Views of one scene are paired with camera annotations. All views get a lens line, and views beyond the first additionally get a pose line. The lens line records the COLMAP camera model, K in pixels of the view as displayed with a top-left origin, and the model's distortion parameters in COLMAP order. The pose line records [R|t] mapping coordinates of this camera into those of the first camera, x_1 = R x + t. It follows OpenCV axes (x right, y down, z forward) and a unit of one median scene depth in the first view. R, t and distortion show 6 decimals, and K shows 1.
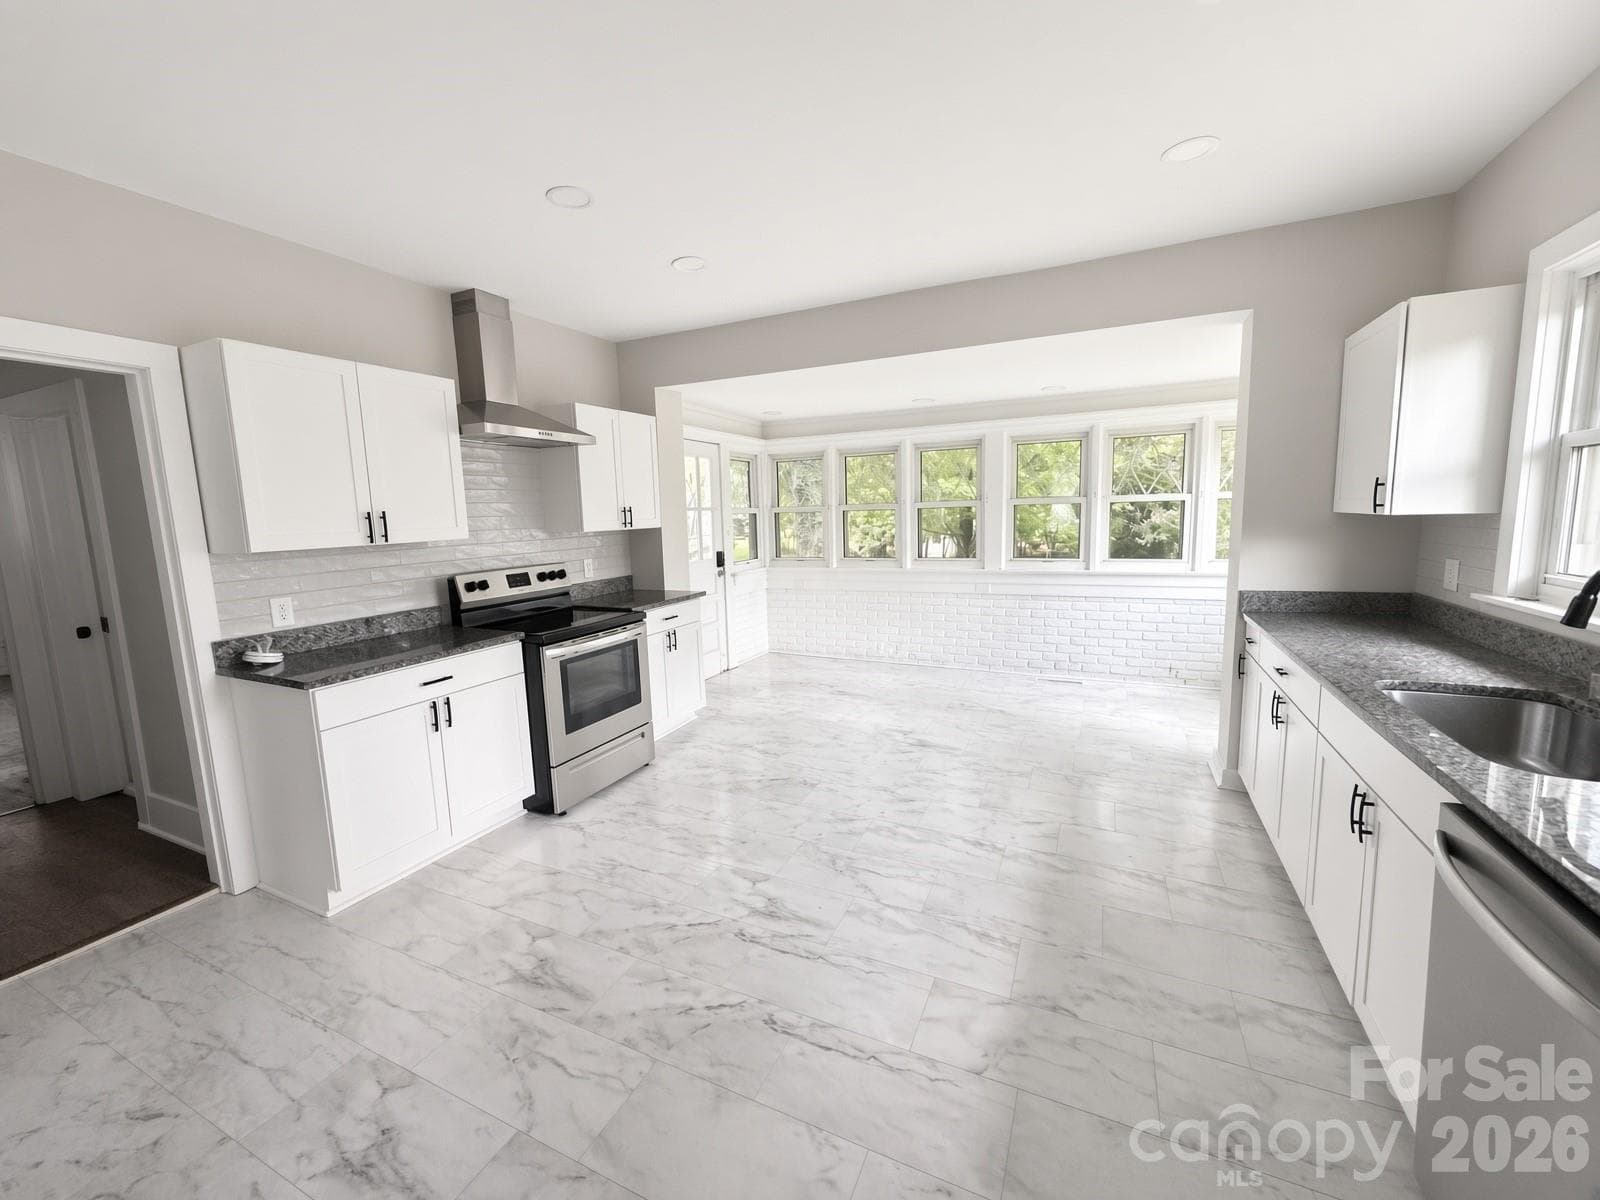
lens RADIAL K [[630.8, 0, 800.2], [0, 630.8, 594.8], [0, 0, 1]] dist [-0.000881, 0.000179]
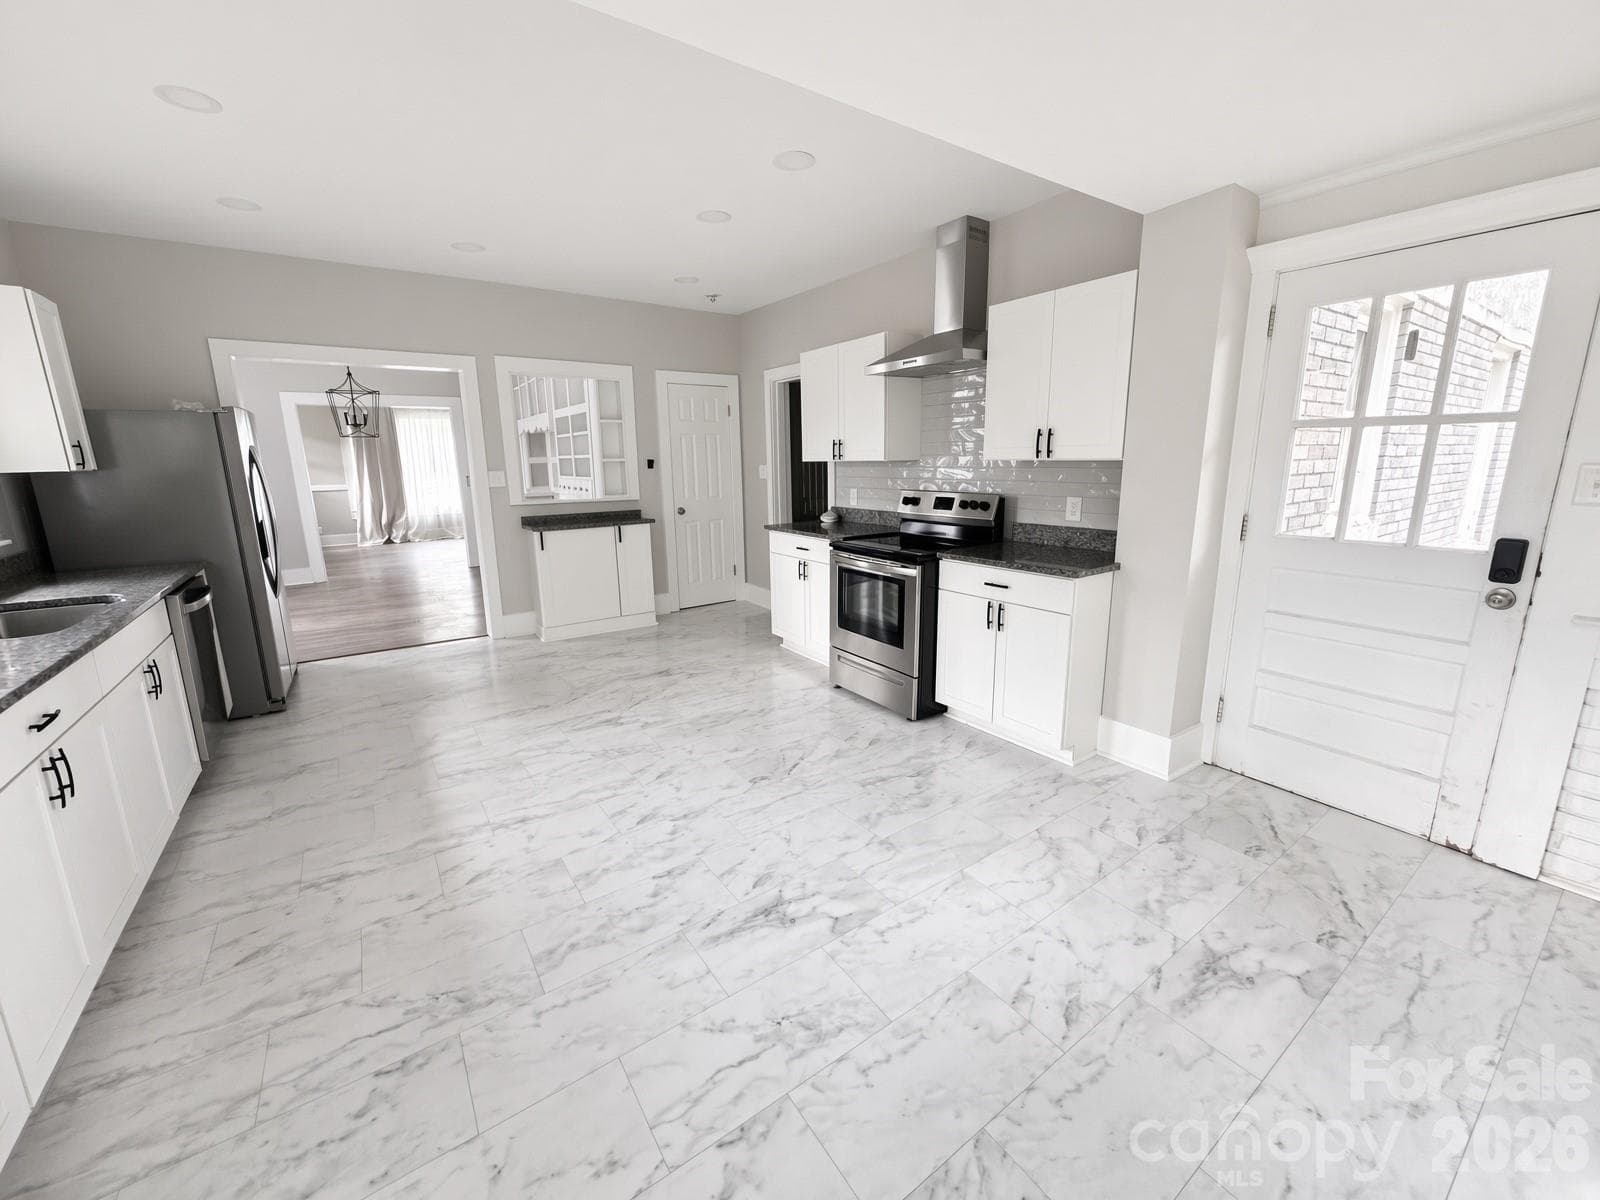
lens RADIAL K [[630.8, 0, 801.0], [0, 630.8, 596.1], [0, 0, 1]] dist [-0.000881, 0.000179]
pose [[-0.490880, 0.230213, -0.840261, 0.608397], [-0.082878, 0.947744, 0.308078, -0.184667], [0.867276, 0.220869, -0.446149, 1.313708]]
